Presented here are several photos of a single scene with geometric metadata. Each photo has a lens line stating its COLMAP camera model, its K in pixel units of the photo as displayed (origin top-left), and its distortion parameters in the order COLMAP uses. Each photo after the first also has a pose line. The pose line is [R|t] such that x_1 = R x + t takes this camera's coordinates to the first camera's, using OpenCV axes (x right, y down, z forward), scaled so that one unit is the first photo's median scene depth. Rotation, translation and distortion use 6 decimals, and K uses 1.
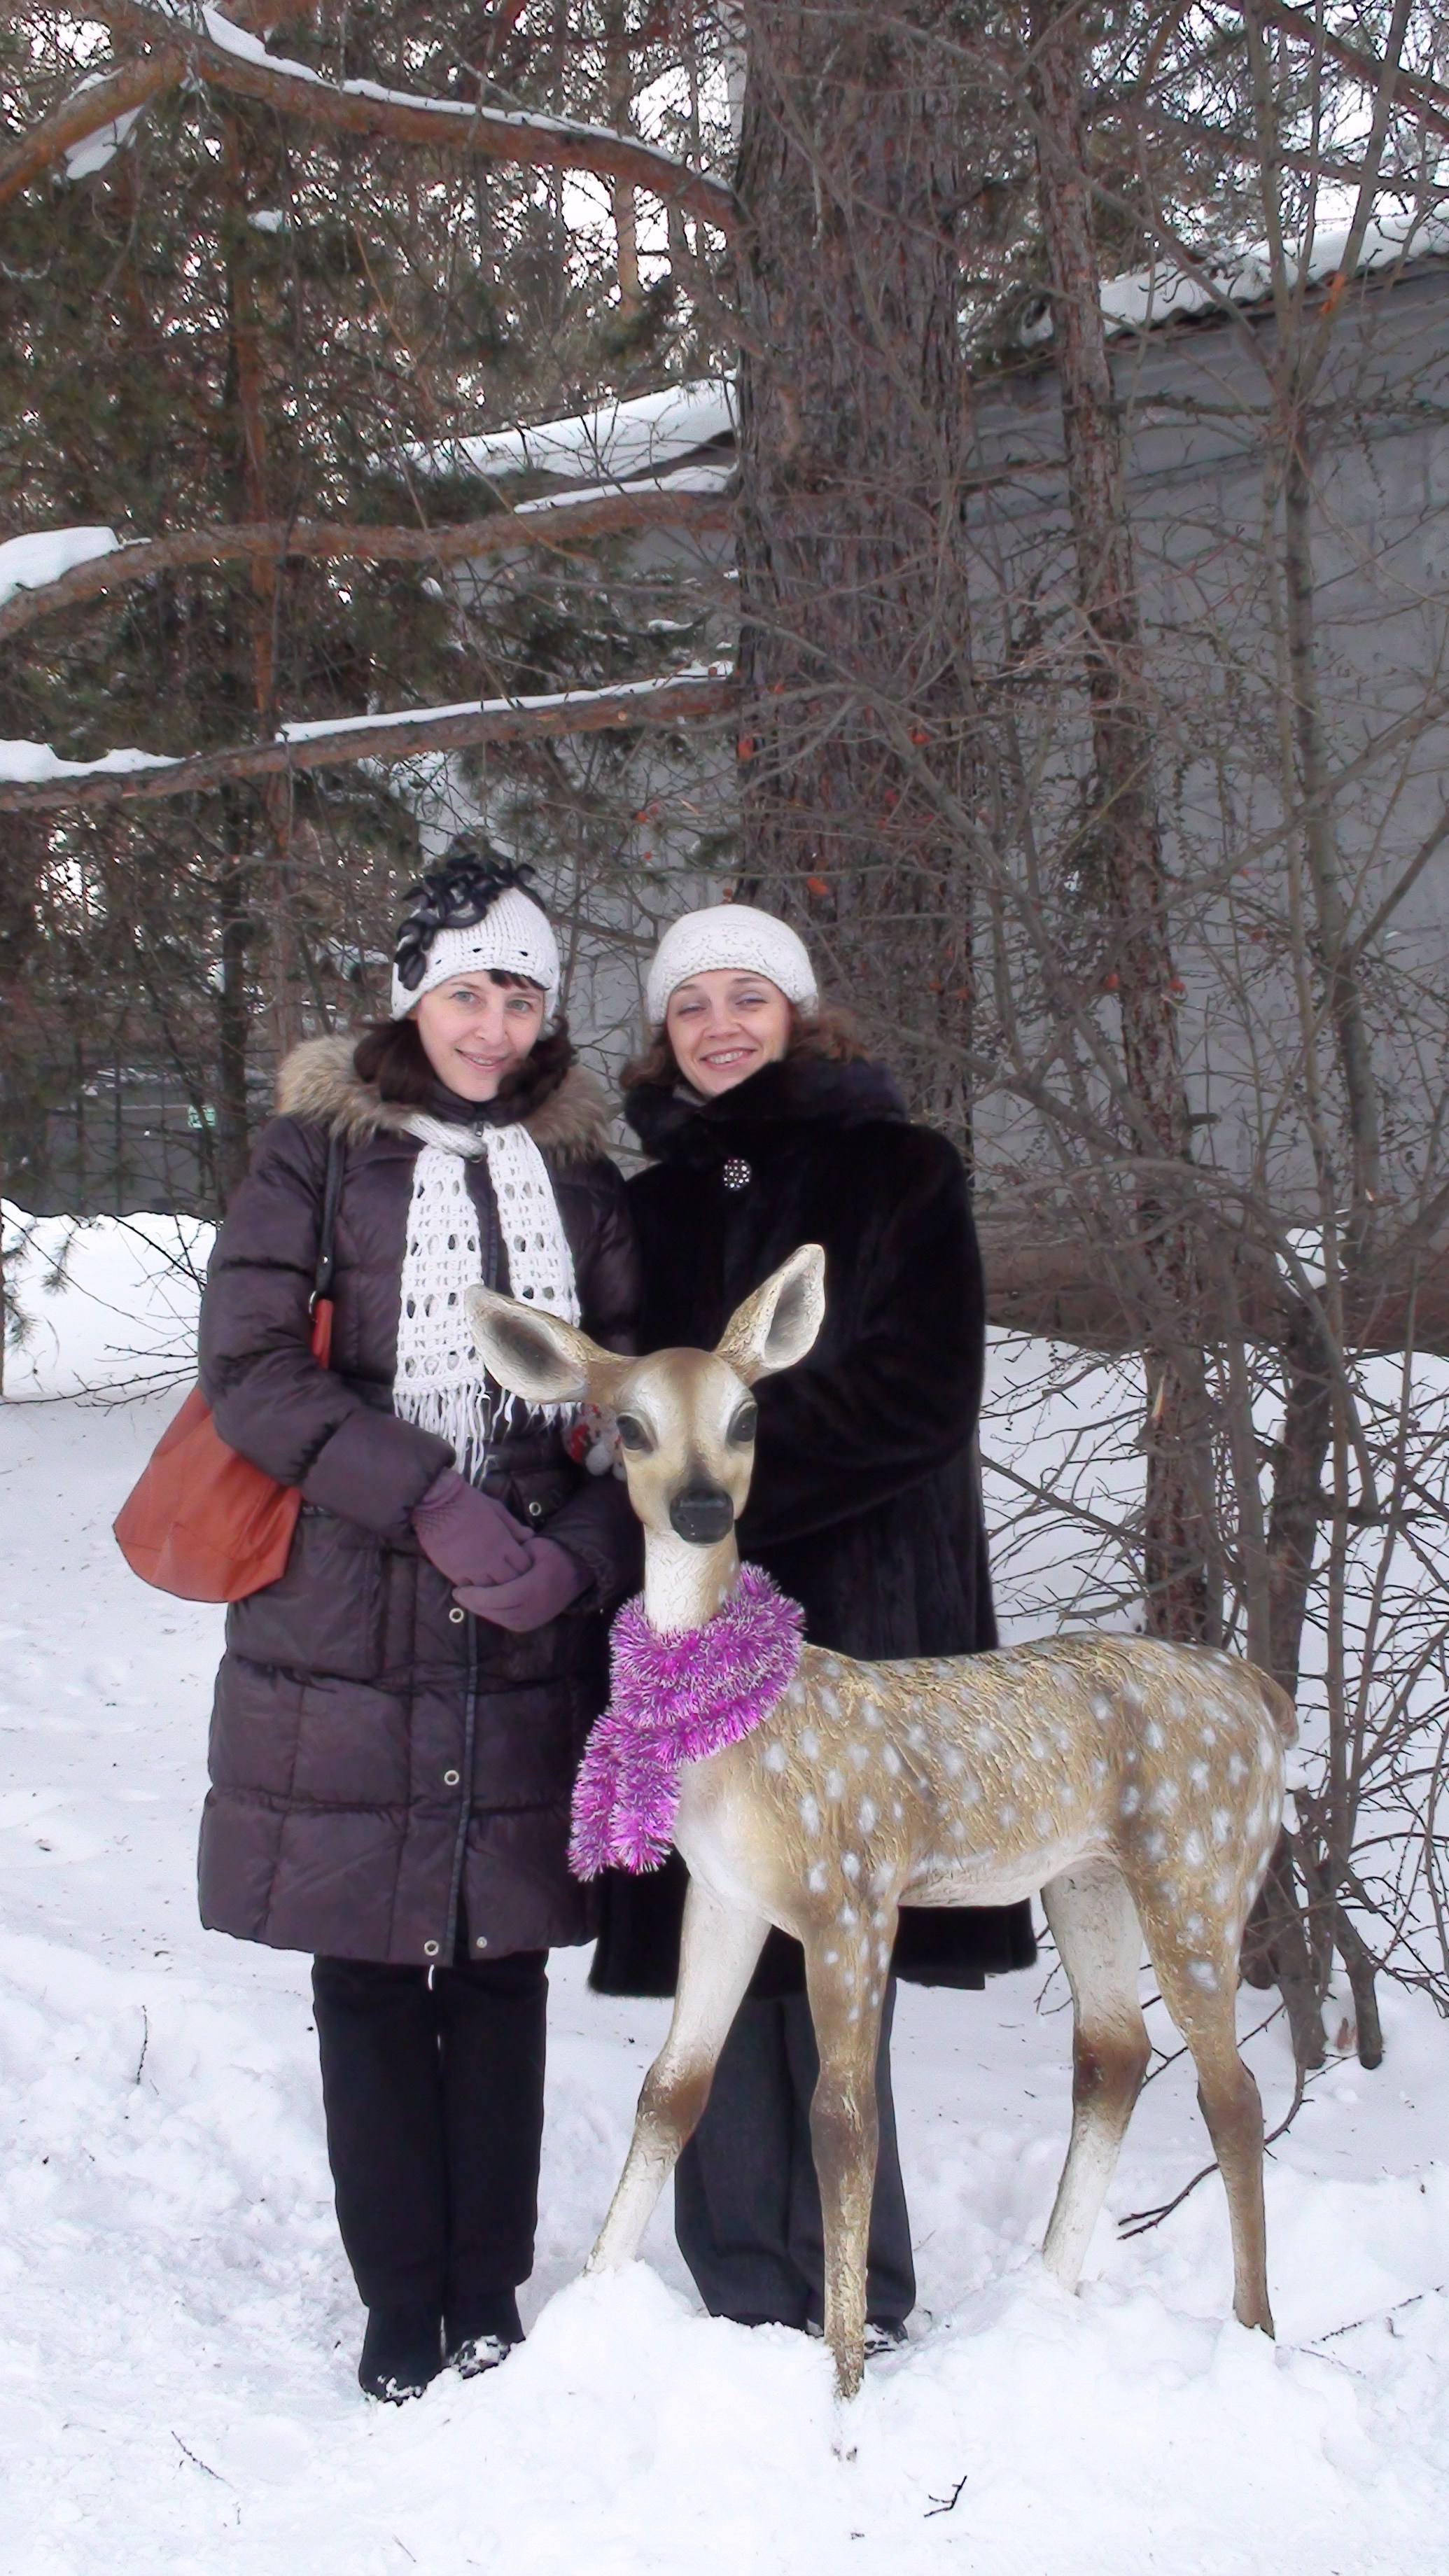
lens RADIAL K [[2827.0, 0, 712.0], [0, 2827.0, 1326.6], [0, 0, 1]] dist [0.000918, -0.000063]
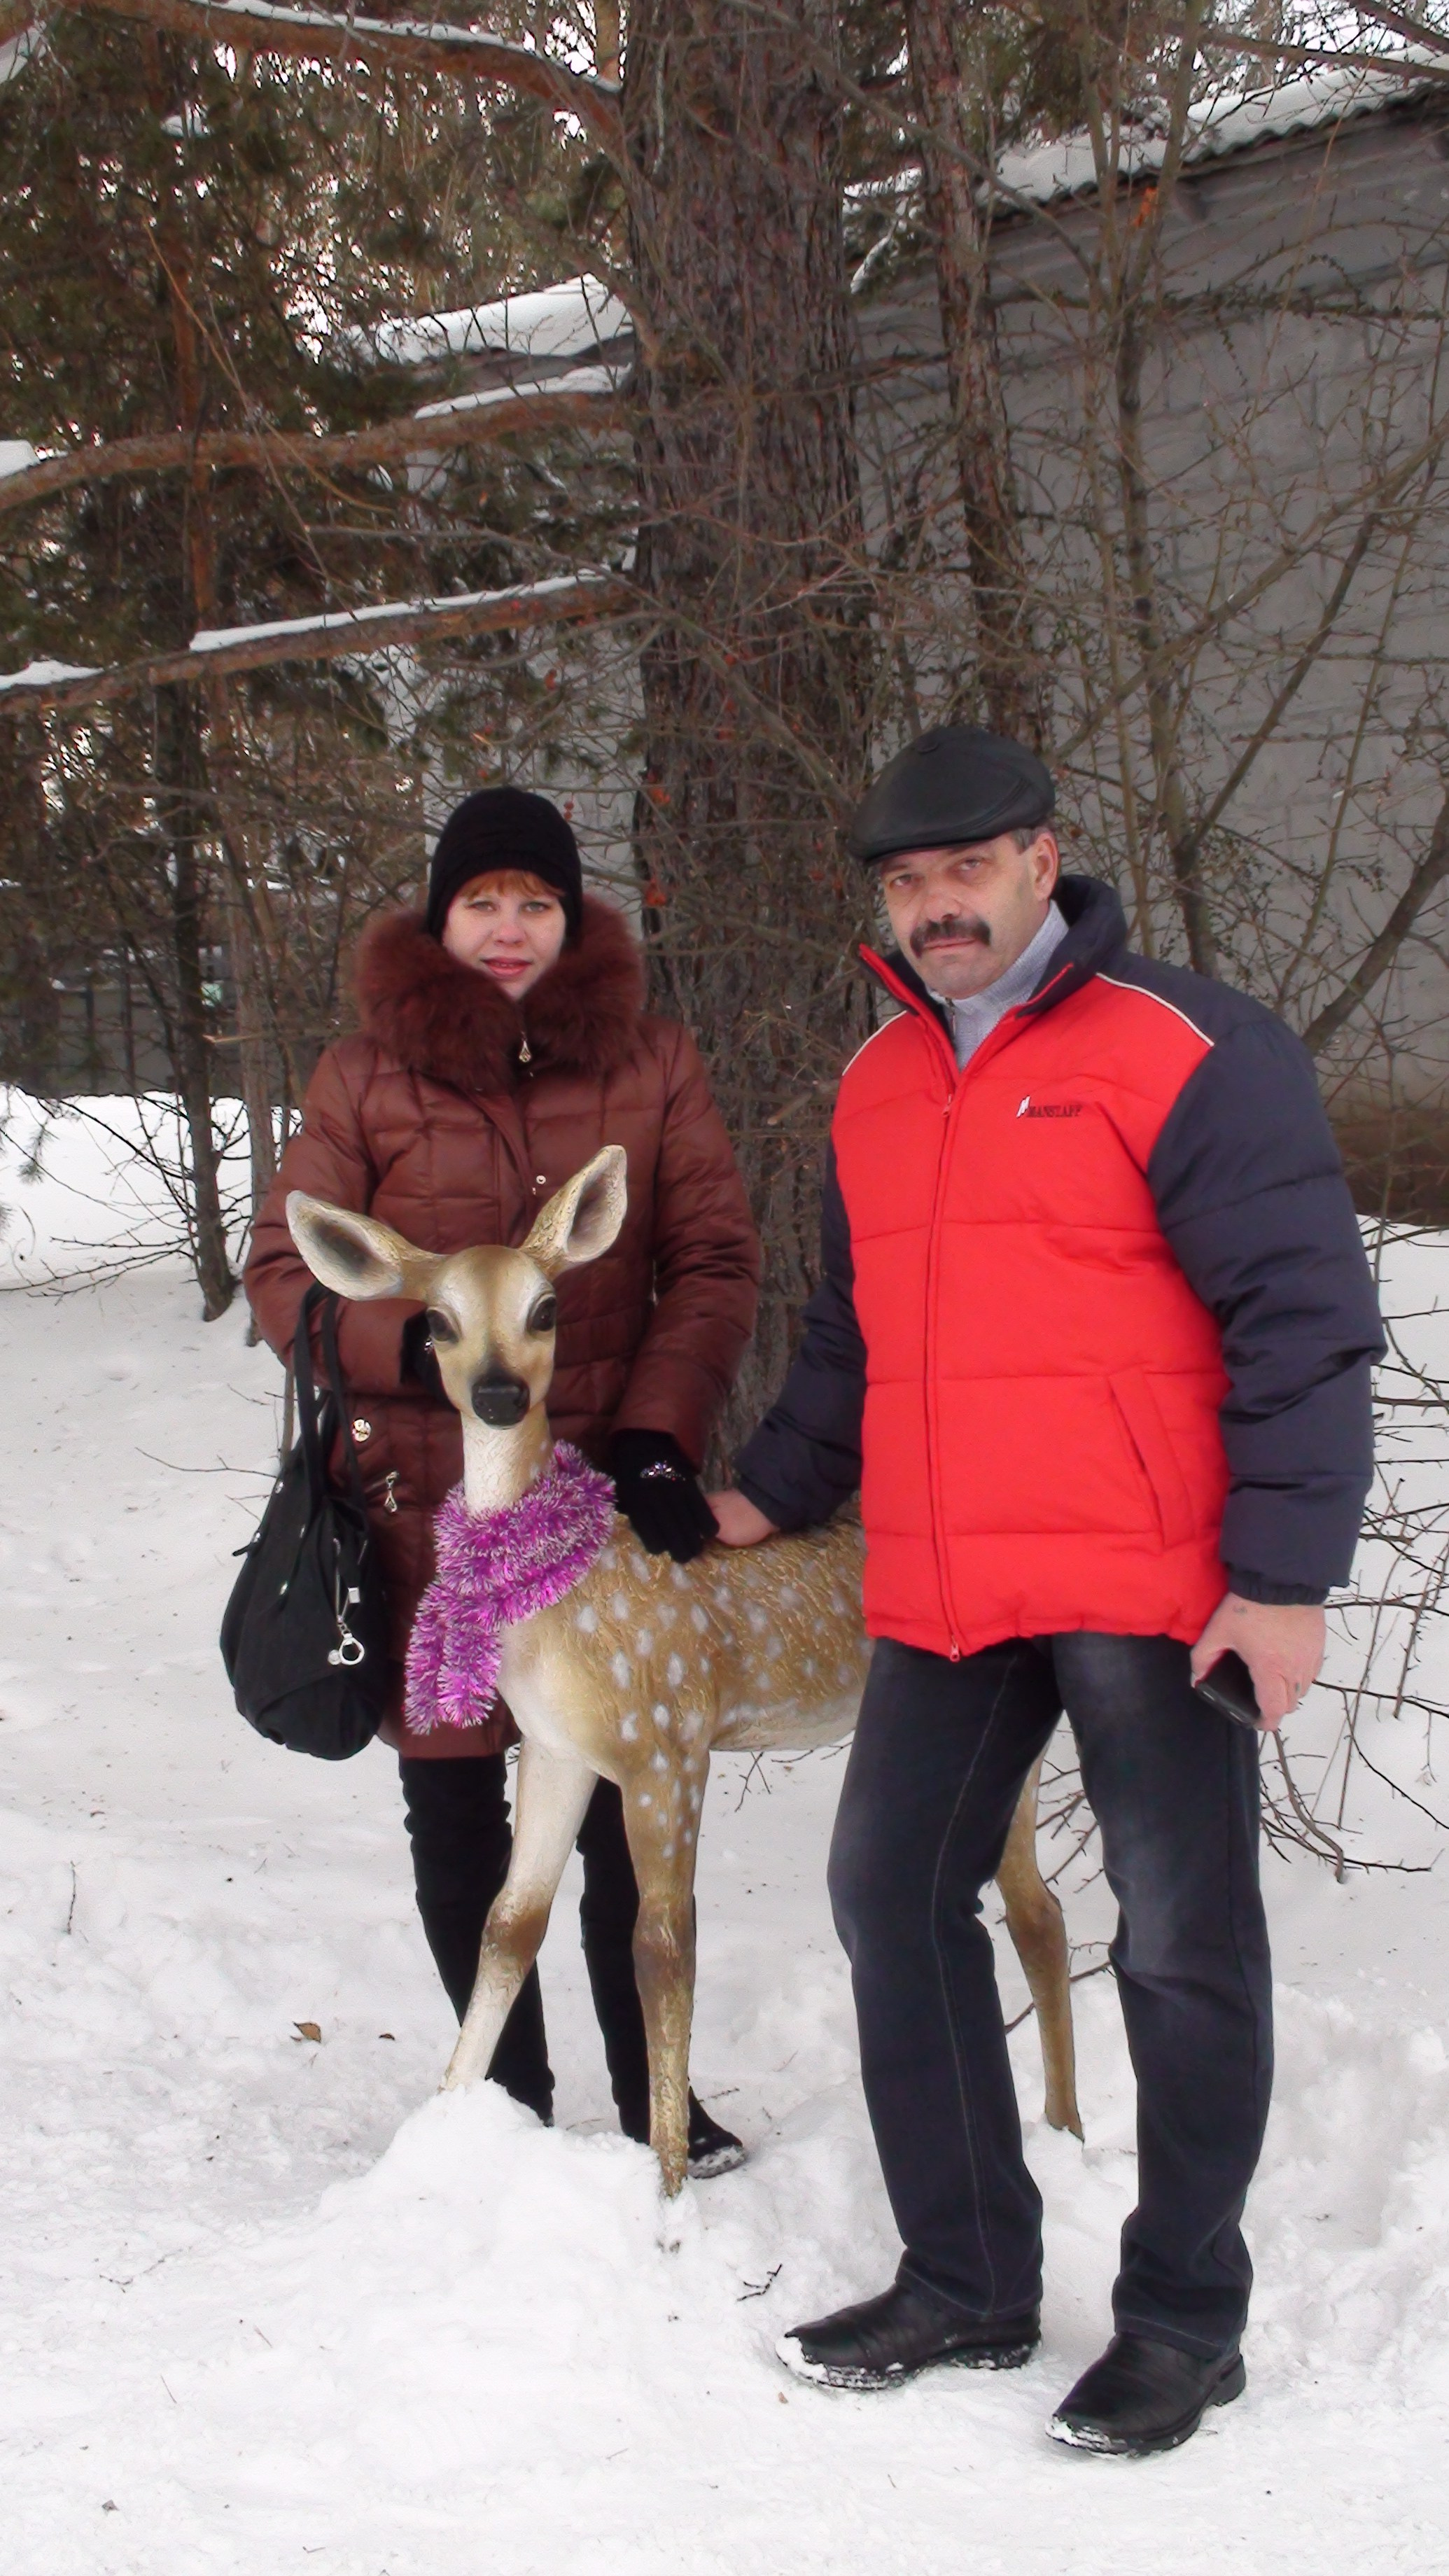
lens RADIAL K [[2827.0, 0, 712.0], [0, 2827.0, 1326.6], [0, 0, 1]] dist [0.000918, -0.000063]
pose [[0.999633, -0.023595, -0.013316, 0.085620], [0.024220, 0.998511, 0.048873, -0.011821], [0.012143, -0.049177, 0.998716, -0.078954]]
